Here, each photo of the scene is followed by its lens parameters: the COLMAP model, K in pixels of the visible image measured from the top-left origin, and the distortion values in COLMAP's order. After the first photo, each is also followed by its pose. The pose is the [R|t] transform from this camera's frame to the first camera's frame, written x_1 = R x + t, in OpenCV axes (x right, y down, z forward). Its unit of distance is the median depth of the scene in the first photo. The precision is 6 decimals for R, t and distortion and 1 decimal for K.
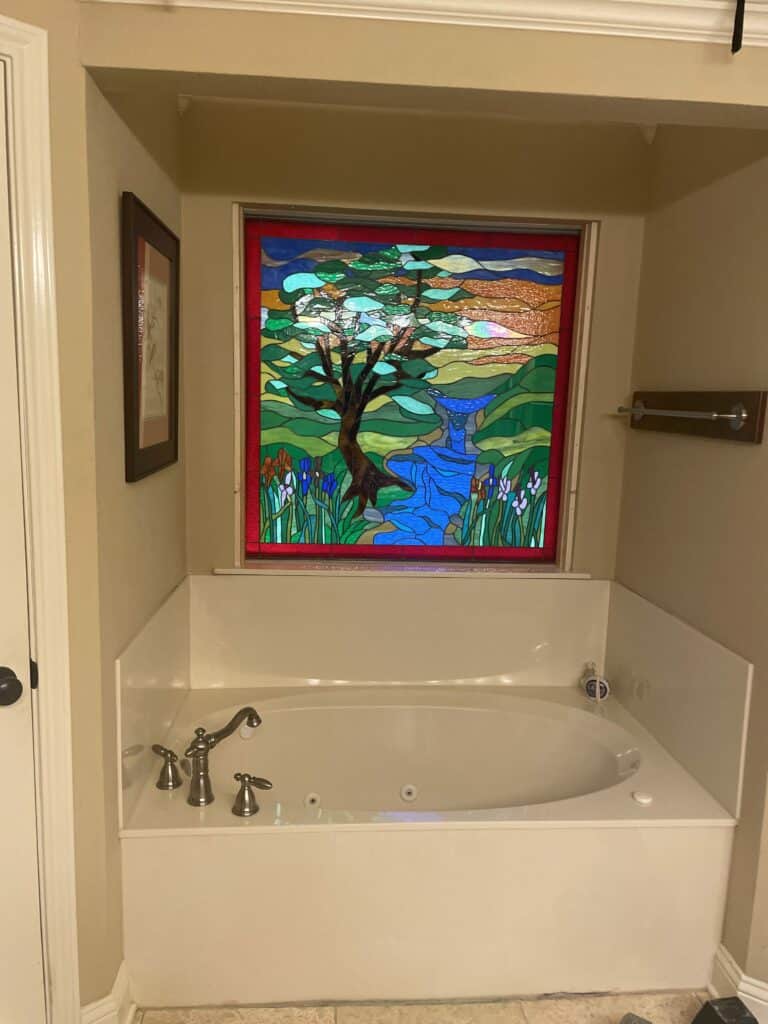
lens RADIAL K [[771.6, 0, 376.7], [0, 771.6, 517.8], [0, 0, 1]] dist [0.041437, -0.064729]
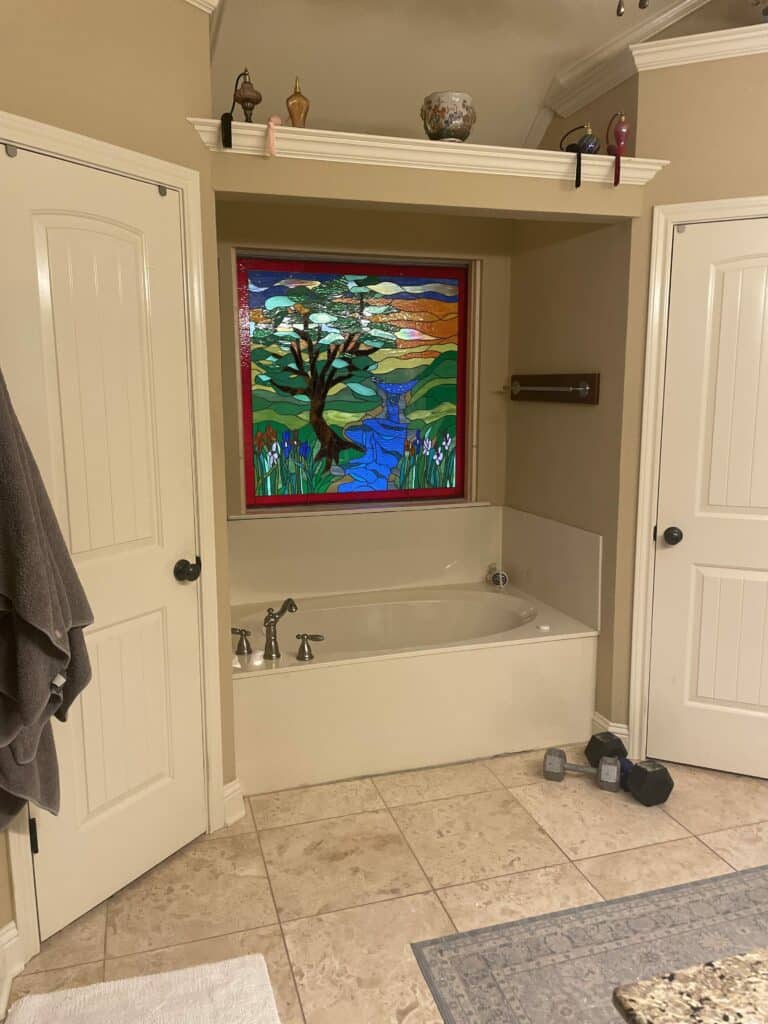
lens RADIAL K [[771.6, 0, 387.6], [0, 771.6, 506.2], [0, 0, 1]] dist [0.041437, -0.064729]
pose [[0.972779, -0.068694, 0.221320, -0.233111], [0.067796, 0.997631, 0.011661, 0.051445], [-0.221597, 0.003661, 0.975132, -0.371866]]
